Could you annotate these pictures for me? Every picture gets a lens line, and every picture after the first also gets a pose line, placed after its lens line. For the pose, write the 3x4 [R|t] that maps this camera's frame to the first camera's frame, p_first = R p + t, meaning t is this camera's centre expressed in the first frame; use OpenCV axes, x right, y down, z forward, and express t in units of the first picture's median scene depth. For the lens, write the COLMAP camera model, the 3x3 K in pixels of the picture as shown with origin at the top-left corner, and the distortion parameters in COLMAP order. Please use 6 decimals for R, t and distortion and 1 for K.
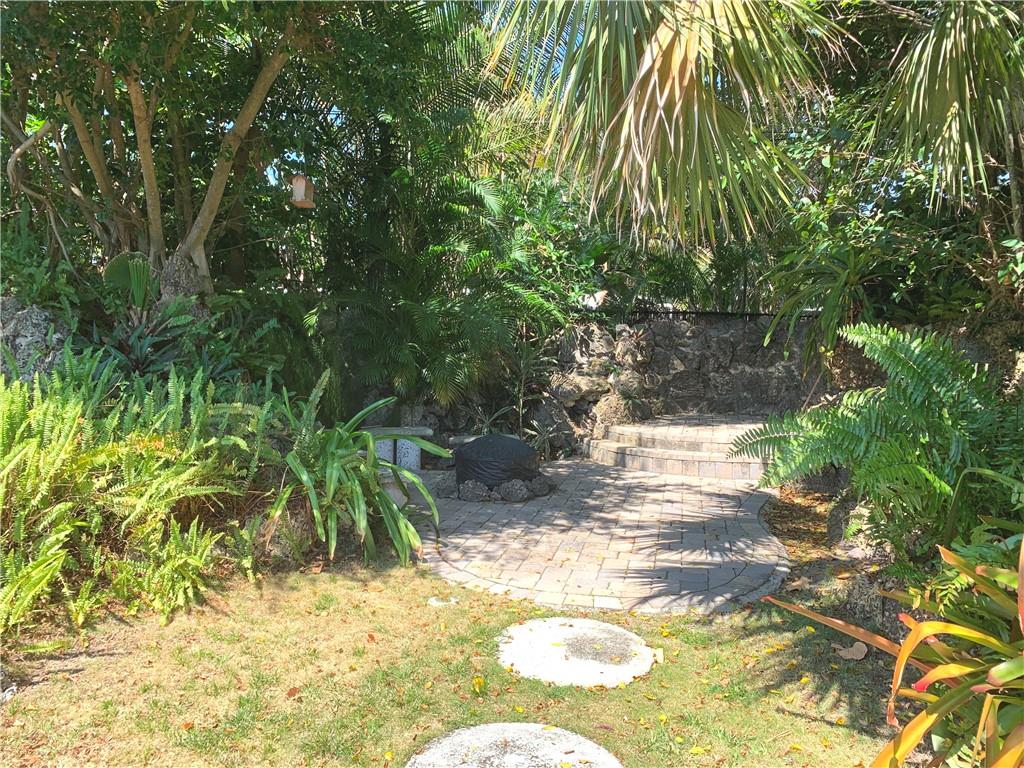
lens RADIAL K [[780.3, 0, 508.2], [0, 780.3, 380.2], [0, 0, 1]] dist [0.056422, -0.080465]
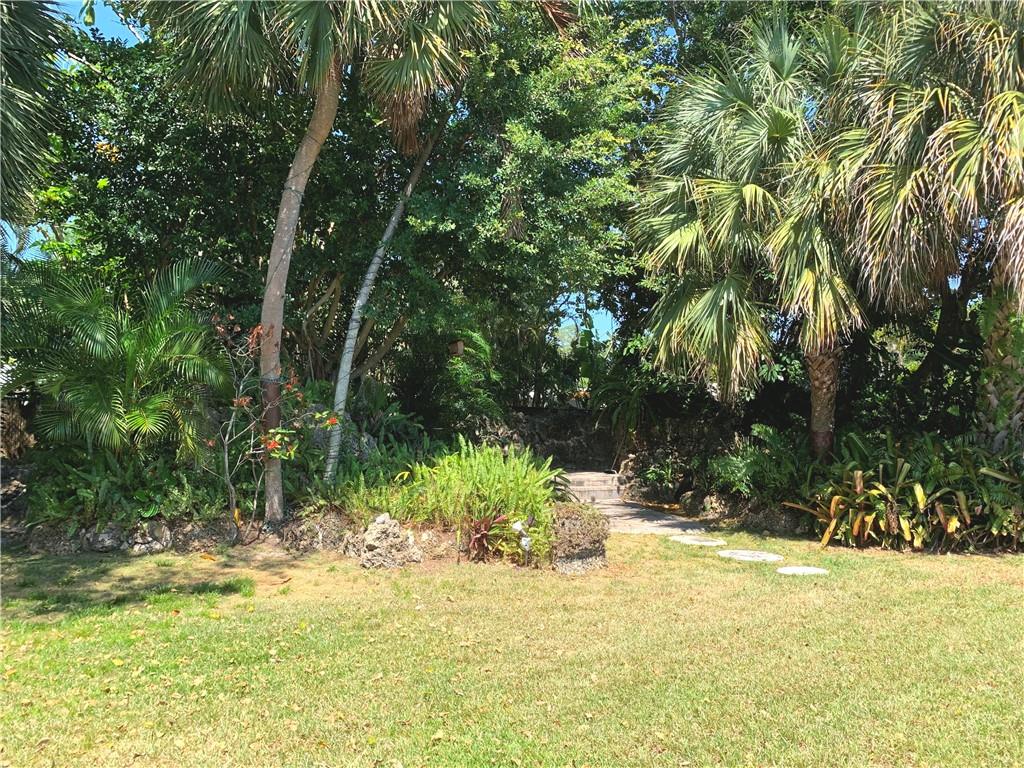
lens RADIAL K [[786.3, 0, 511.1], [0, 786.3, 358.0], [0, 0, 1]] dist [0.070234, -0.087221]
pose [[0.839152, 0.043727, 0.542136, -0.780795], [0.025273, 0.992552, -0.119174, 0.006912], [-0.543309, 0.113706, 0.831797, -0.410779]]
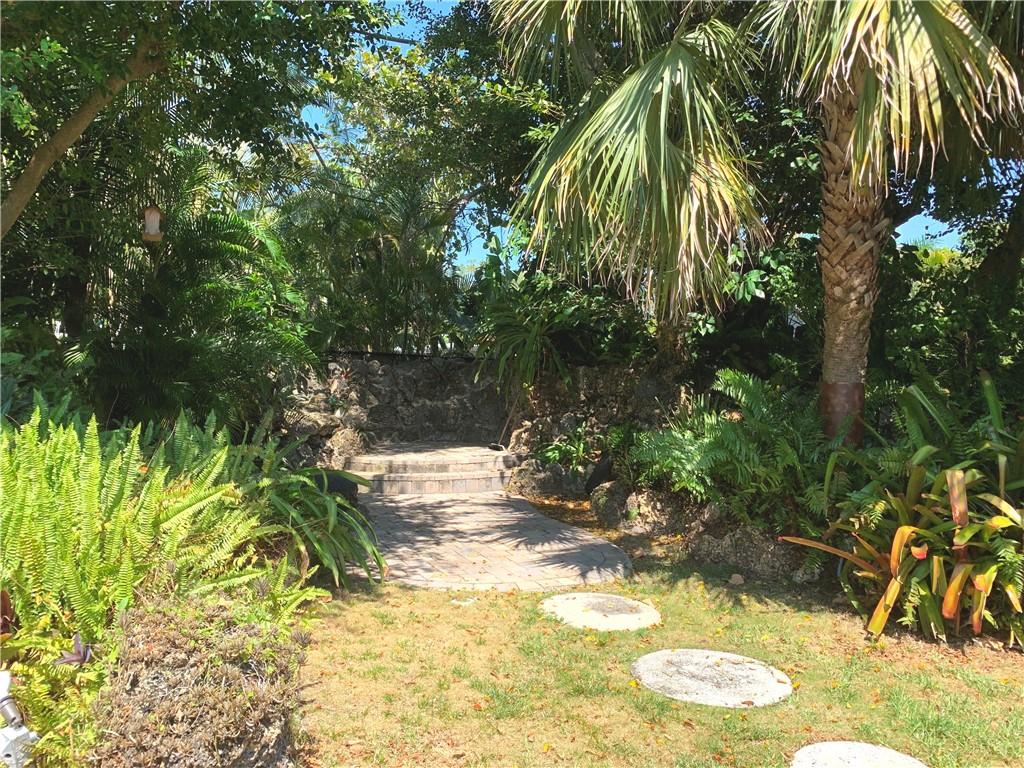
lens RADIAL K [[780.3, 0, 508.2], [0, 780.3, 380.2], [0, 0, 1]] dist [0.056422, -0.080465]
pose [[0.805546, -0.004868, 0.592514, -0.323236], [0.032016, 0.998863, -0.035321, -0.002666], [-0.591668, 0.047423, 0.804786, -0.006615]]
